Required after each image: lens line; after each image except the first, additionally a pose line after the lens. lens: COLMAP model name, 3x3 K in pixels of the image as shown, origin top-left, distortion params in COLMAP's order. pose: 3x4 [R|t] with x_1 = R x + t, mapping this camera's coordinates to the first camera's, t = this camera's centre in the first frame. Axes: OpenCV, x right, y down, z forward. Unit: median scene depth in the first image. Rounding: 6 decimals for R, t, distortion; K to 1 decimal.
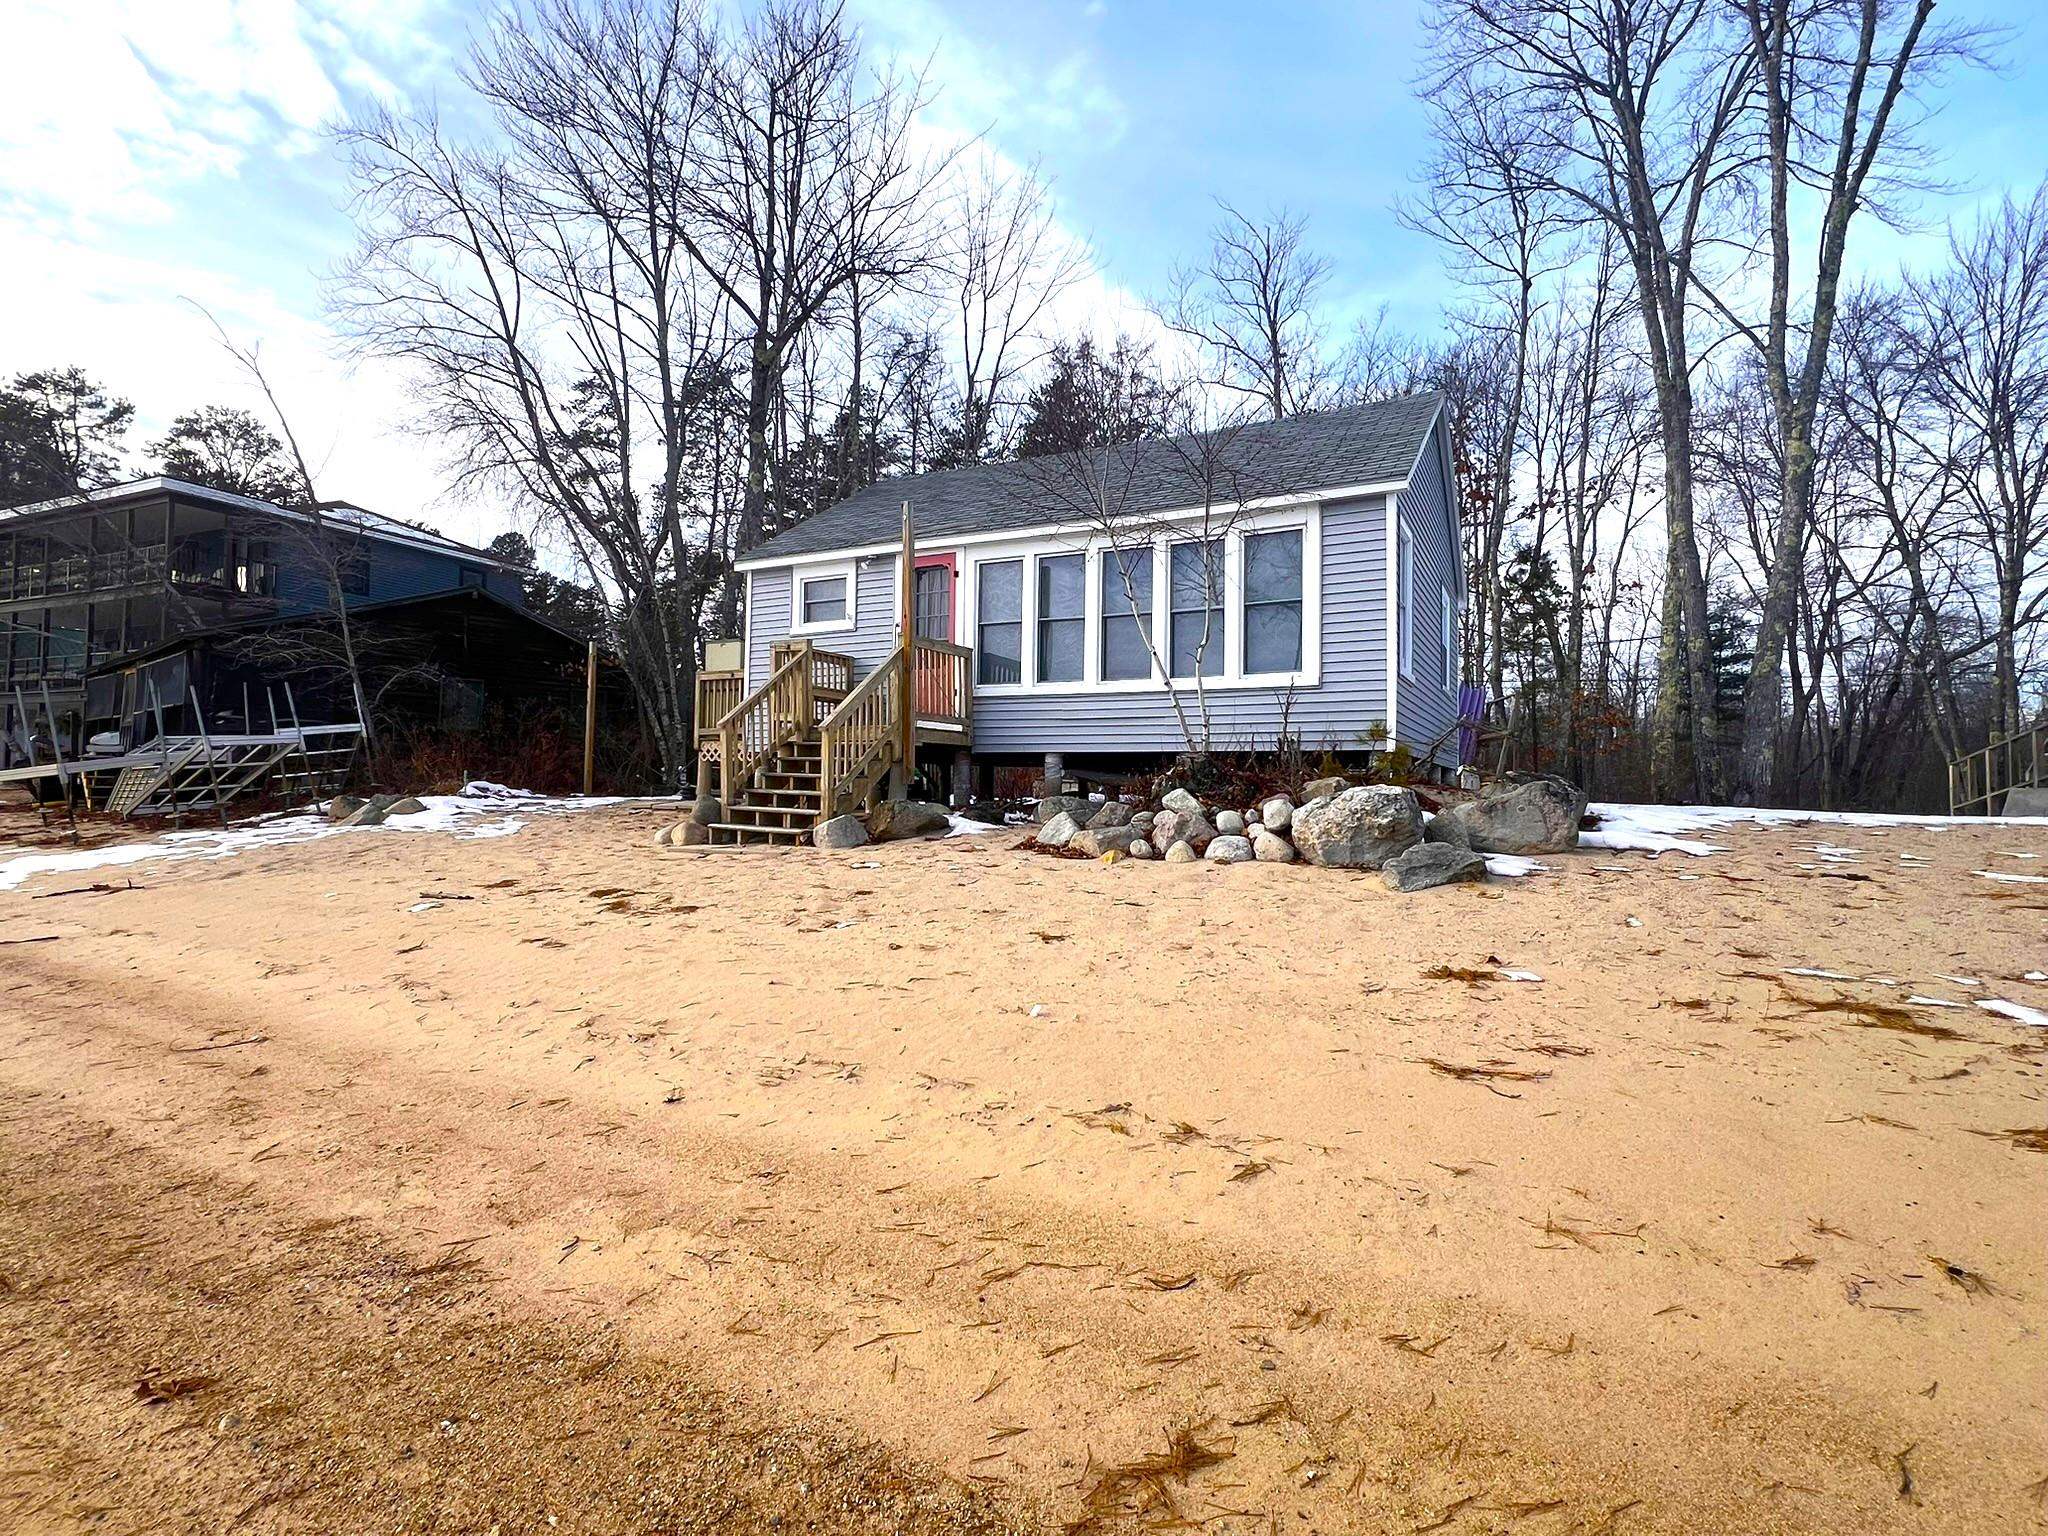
lens RADIAL K [[947.8, 0, 1024.0], [0, 947.8, 768.0], [0, 0, 1]] dist [-0.000416, -0.000906]
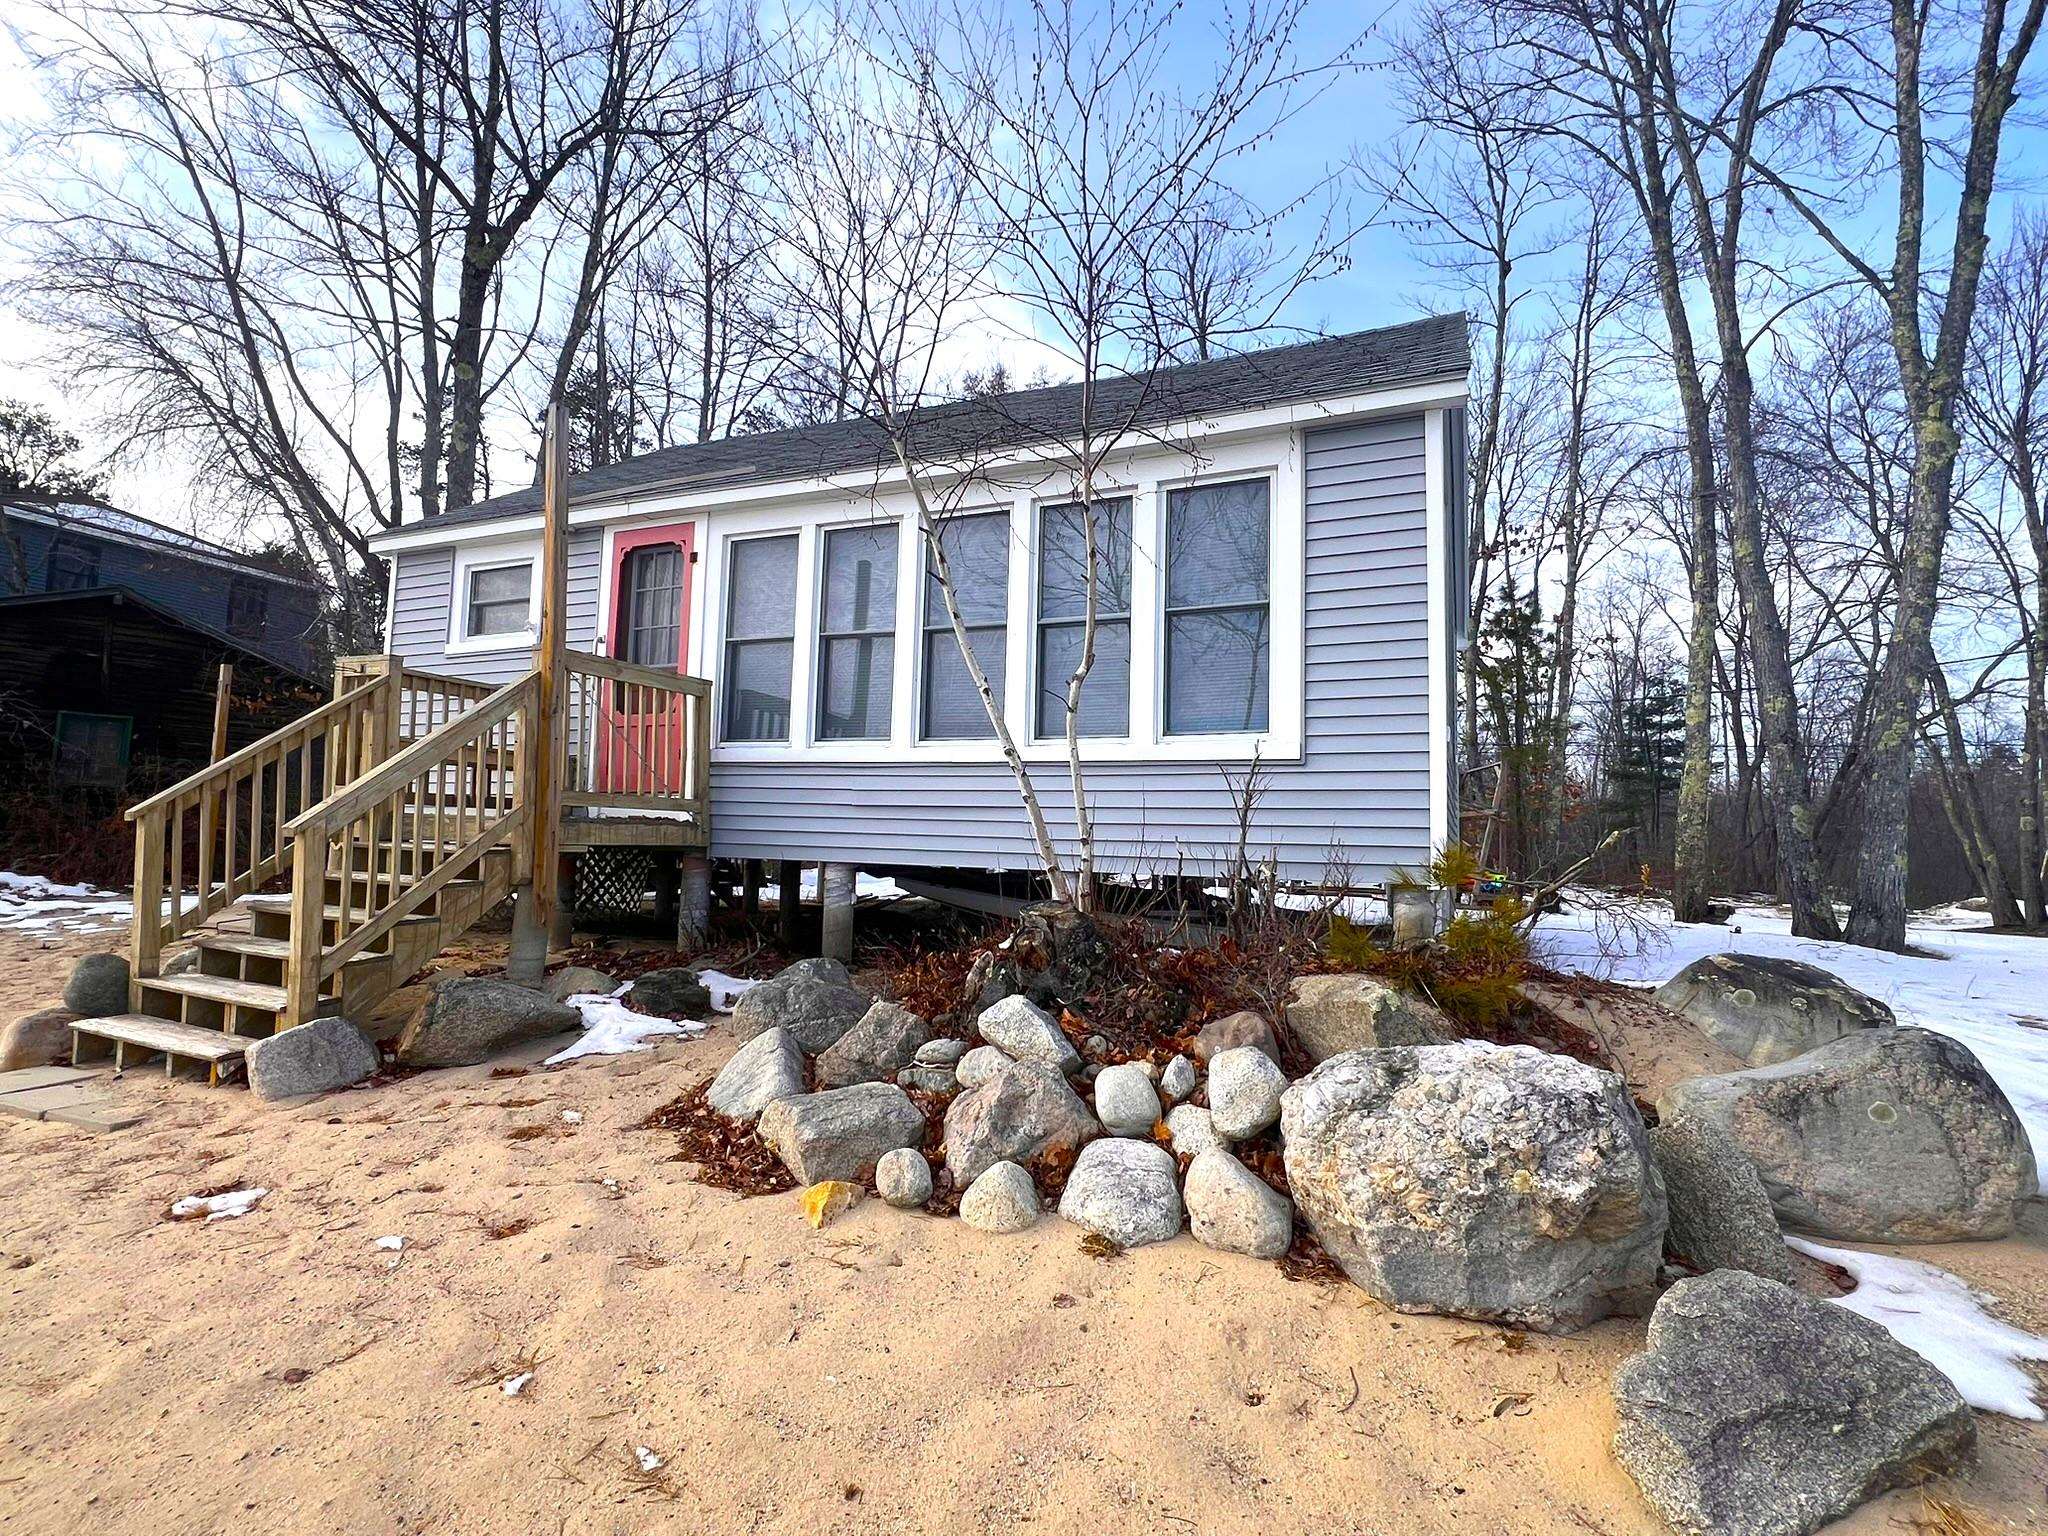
lens RADIAL K [[947.8, 0, 1024.0], [0, 947.8, 768.0], [0, 0, 1]] dist [-0.000416, -0.000906]
pose [[0.996701, 0.018231, 0.079083, 0.104111], [-0.014005, 0.998461, -0.053666, -0.047838], [-0.079939, 0.052381, 0.995422, 0.444670]]
